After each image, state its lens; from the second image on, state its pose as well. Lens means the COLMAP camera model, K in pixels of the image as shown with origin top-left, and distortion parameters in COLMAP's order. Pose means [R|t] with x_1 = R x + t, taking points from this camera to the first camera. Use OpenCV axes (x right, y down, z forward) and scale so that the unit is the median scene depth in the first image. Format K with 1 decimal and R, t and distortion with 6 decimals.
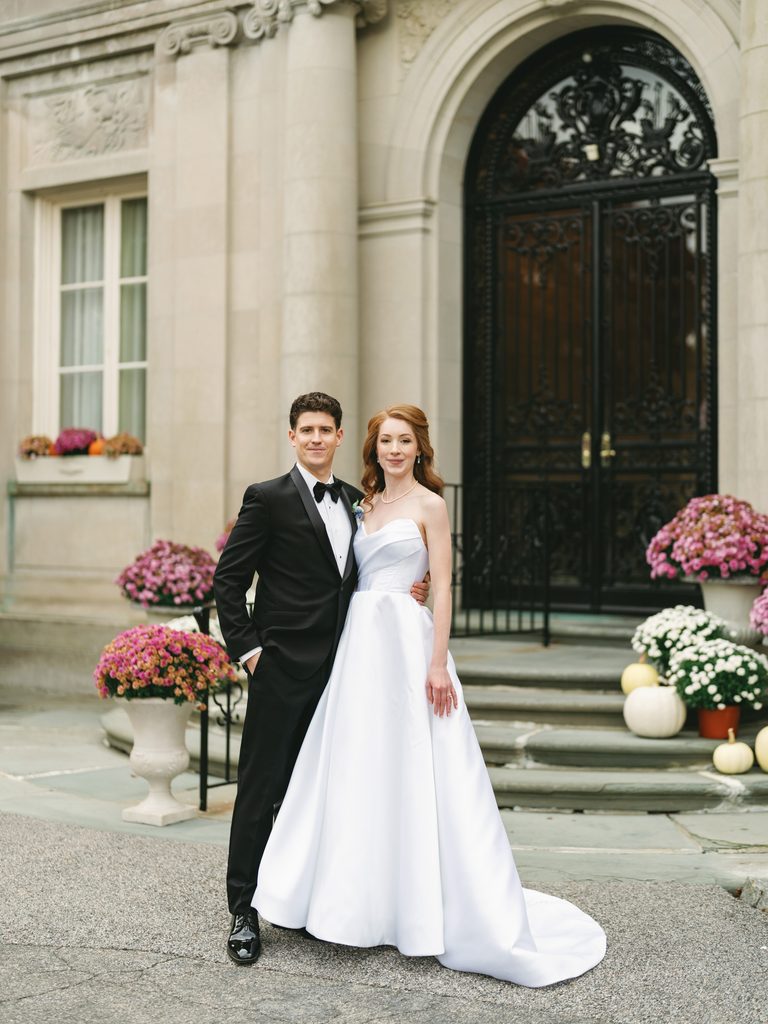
lens RADIAL K [[1668.0, 0, 387.8], [0, 1668.0, 453.2], [0, 0, 1]] dist [0.010219, 0.046402]
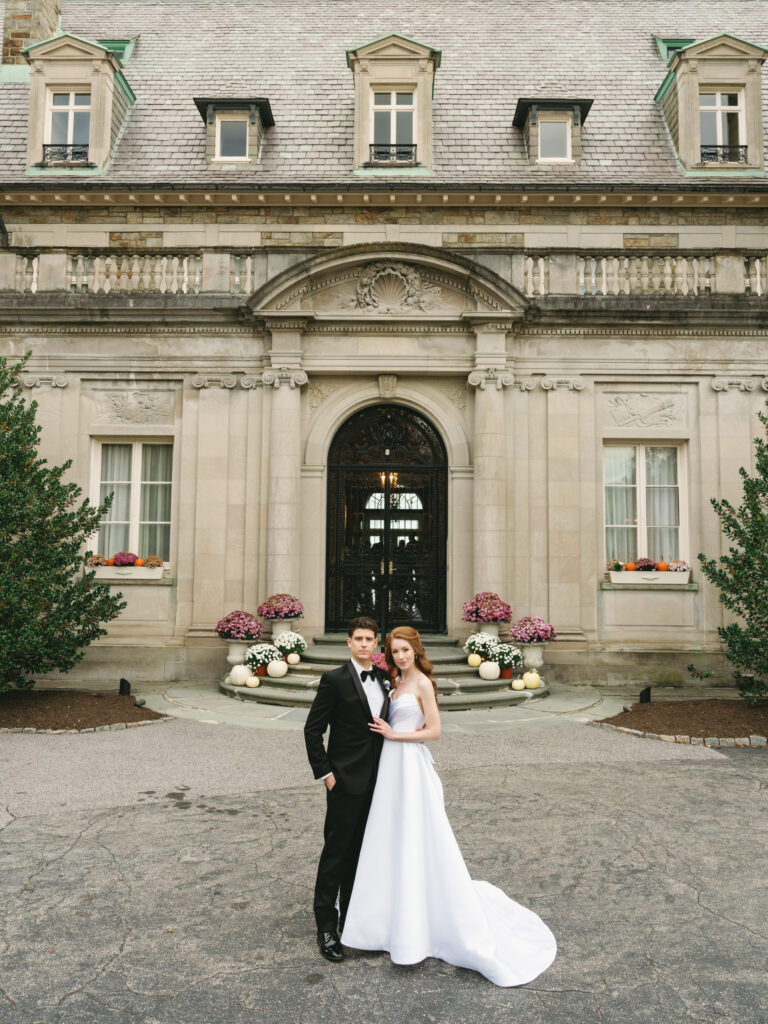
lens RADIAL K [[877.6, 0, 383.1], [0, 877.6, 461.3], [0, 0, 1]] dist [-0.004614, 0.001007]
pose [[0.818998, 0.056715, 0.570986, -0.685879], [-0.023823, 0.997606, -0.064920, -0.080652], [-0.573301, 0.039567, 0.818389, -0.115327]]
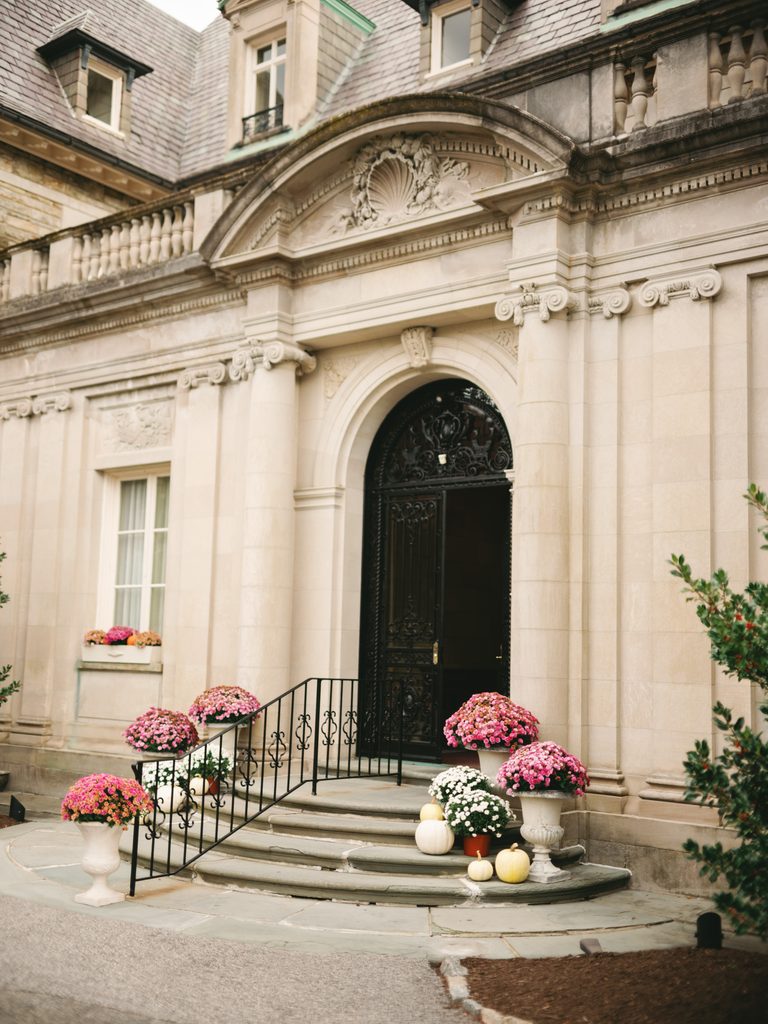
lens RADIAL K [[1174.5, 0, 384.0], [0, 1174.5, 512.0], [0, 0, 1]] dist [0.043740, 0.012033]
pose [[0.998841, 0.016747, -0.045115, 0.123165], [-0.020658, 0.995935, -0.087678, -0.036559], [0.043463, 0.088509, 0.995127, -0.084311]]
